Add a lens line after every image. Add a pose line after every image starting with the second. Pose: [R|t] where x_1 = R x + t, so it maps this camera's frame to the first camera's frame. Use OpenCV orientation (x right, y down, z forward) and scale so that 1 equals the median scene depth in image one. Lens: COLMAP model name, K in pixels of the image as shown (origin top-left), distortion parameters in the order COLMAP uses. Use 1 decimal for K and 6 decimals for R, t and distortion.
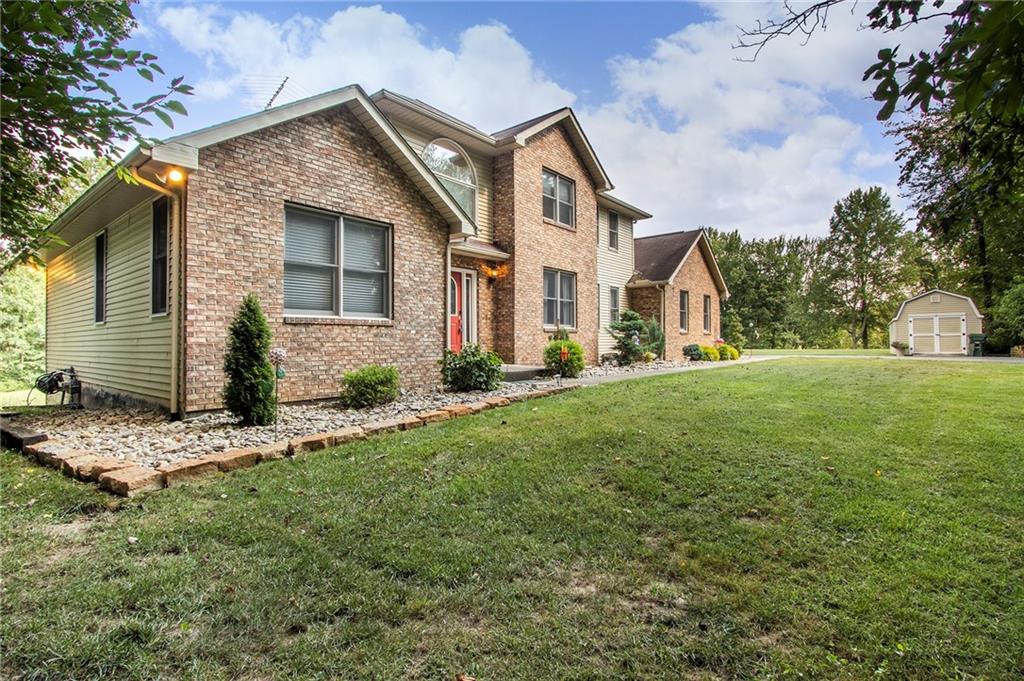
lens RADIAL K [[481.3, 0, 506.0], [0, 481.3, 327.9], [0, 0, 1]] dist [-0.018331, 0.004174]
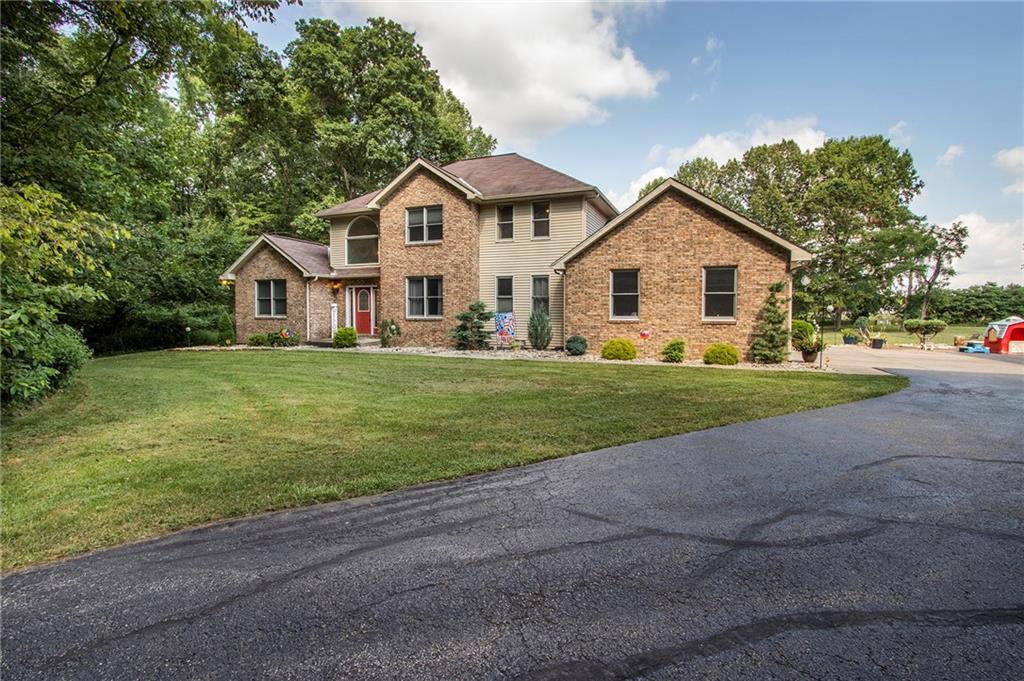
lens RADIAL K [[481.3, 0, 512.5], [0, 481.3, 326.1], [0, 0, 1]] dist [-0.018331, 0.004174]
pose [[0.316517, 0.034222, -0.947969, 1.342510], [0.022095, 0.998812, 0.043435, -0.027233], [0.948330, -0.034693, 0.315385, 0.703684]]
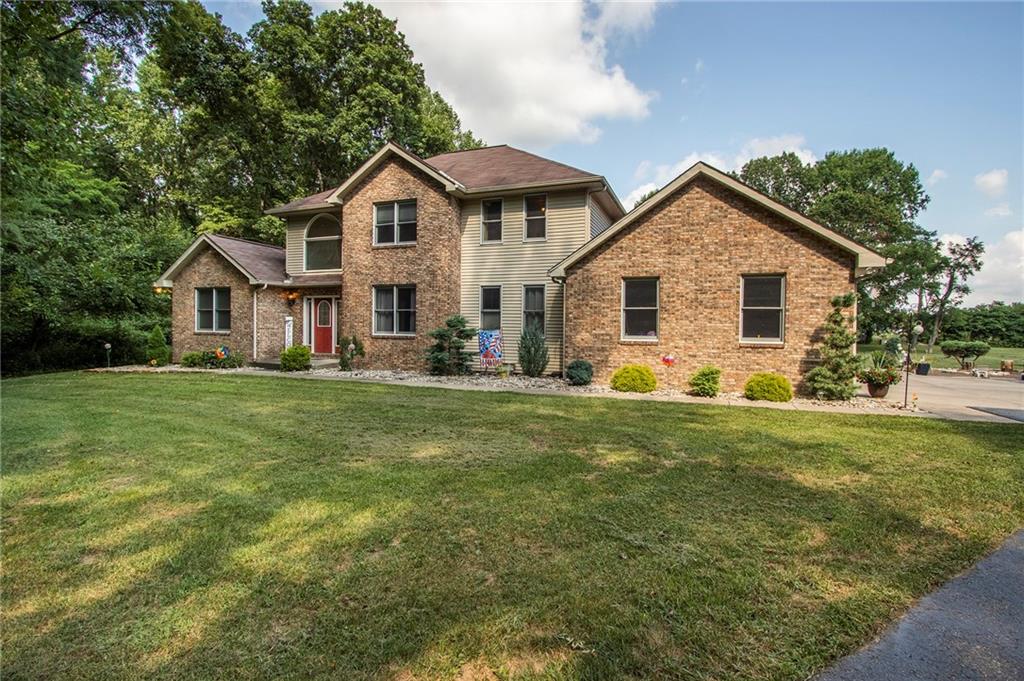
lens RADIAL K [[481.3, 0, 512.0], [0, 481.3, 333.4], [0, 0, 1]] dist [-0.018331, 0.004174]
pose [[0.334435, 0.021769, -0.942167, 1.147354], [0.012604, 0.999540, 0.027569, -0.028346], [0.942335, -0.021095, 0.334007, 0.775017]]
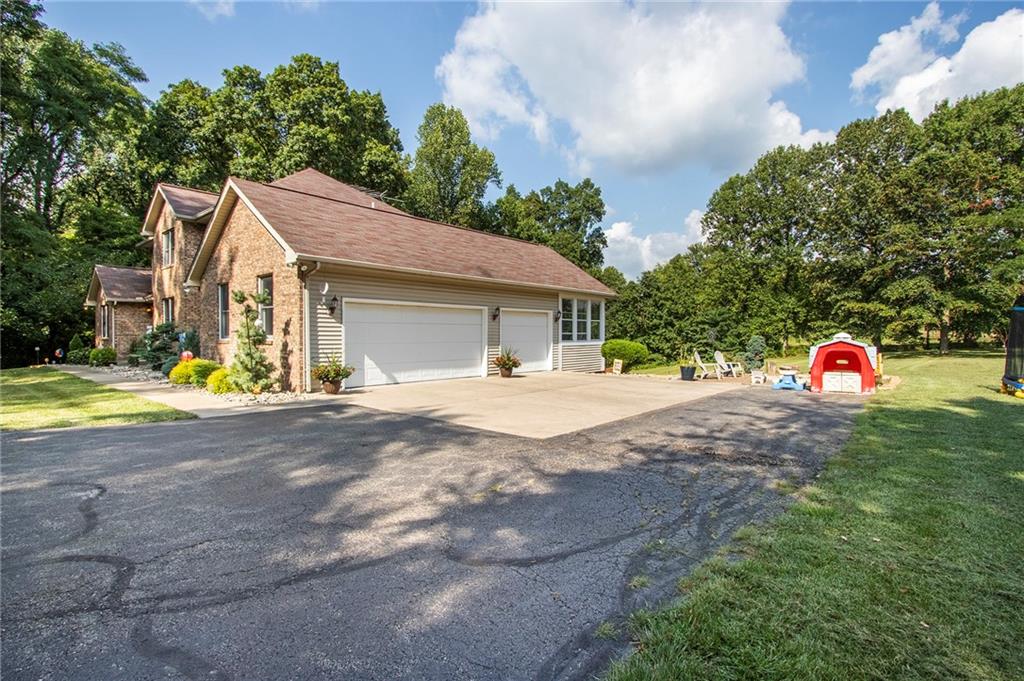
lens RADIAL K [[481.3, 0, 516.9], [0, 481.3, 337.4], [0, 0, 1]] dist [-0.018331, 0.004174]
pose [[0.002526, 0.012224, -0.999922, 1.344275], [0.031172, 0.999438, 0.012296, 0.010510], [0.999511, -0.031201, 0.002144, 1.779135]]
